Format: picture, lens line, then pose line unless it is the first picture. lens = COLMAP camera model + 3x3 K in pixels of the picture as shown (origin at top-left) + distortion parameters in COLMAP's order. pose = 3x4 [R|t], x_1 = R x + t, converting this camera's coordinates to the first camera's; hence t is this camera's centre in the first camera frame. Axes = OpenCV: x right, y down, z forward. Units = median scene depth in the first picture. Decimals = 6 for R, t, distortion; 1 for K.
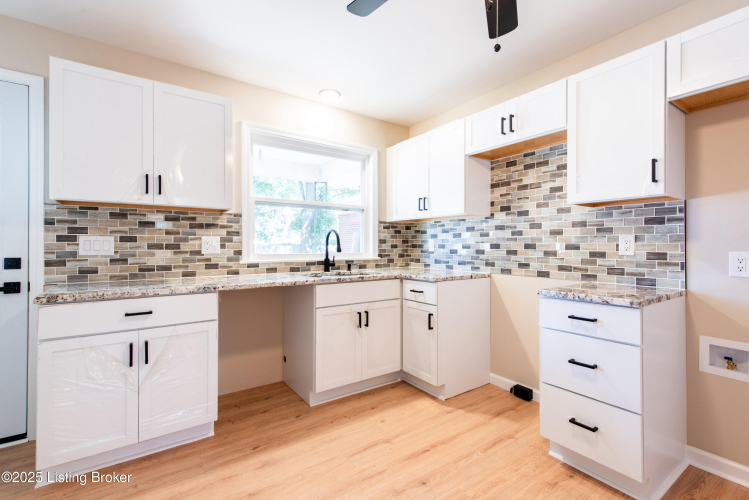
lens RADIAL K [[327.3, 0, 360.0], [0, 327.3, 245.7], [0, 0, 1]] dist [0.009599, -0.001849]
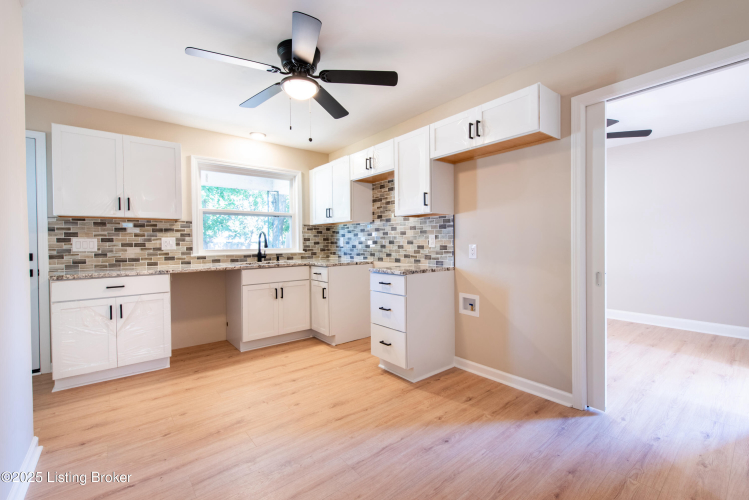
lens RADIAL K [[327.3, 0, 379.1], [0, 327.3, 246.8], [0, 0, 1]] dist [0.009599, -0.001849]
pose [[0.996623, -0.011197, 0.081343, 0.378782], [0.010053, 0.999845, 0.014456, 0.000525], [-0.081492, -0.013590, 0.996581, -0.554804]]
